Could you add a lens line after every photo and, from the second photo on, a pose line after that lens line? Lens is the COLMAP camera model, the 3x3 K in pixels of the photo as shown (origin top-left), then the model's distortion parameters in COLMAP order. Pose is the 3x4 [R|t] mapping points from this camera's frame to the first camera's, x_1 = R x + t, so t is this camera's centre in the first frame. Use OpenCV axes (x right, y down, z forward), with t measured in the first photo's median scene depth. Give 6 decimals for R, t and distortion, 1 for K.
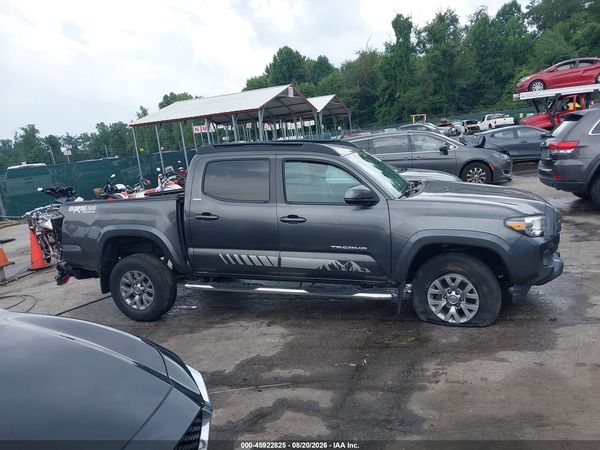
lens RADIAL K [[501.9, 0, 299.5], [0, 501.9, 208.9], [0, 0, 1]] dist [-0.013578, 0.011219]
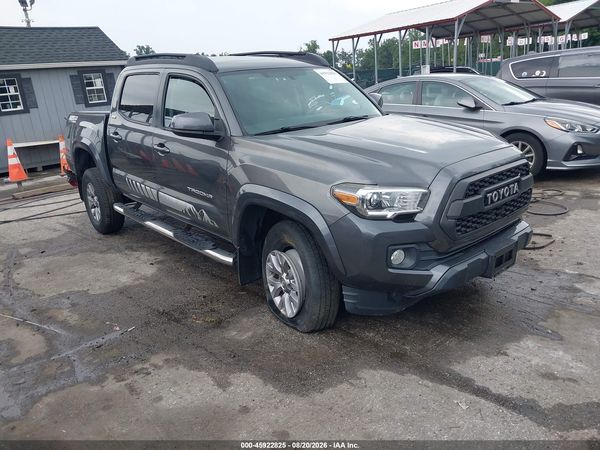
lens RADIAL K [[501.9, 0, 299.5], [0, 501.9, 208.9], [0, 0, 1]] dist [-0.013578, 0.011219]
pose [[0.842473, 0.164722, -0.512938, 0.615236], [-0.081762, 0.980175, 0.180479, -0.052750], [0.532498, -0.110110, 0.839239, 0.381254]]
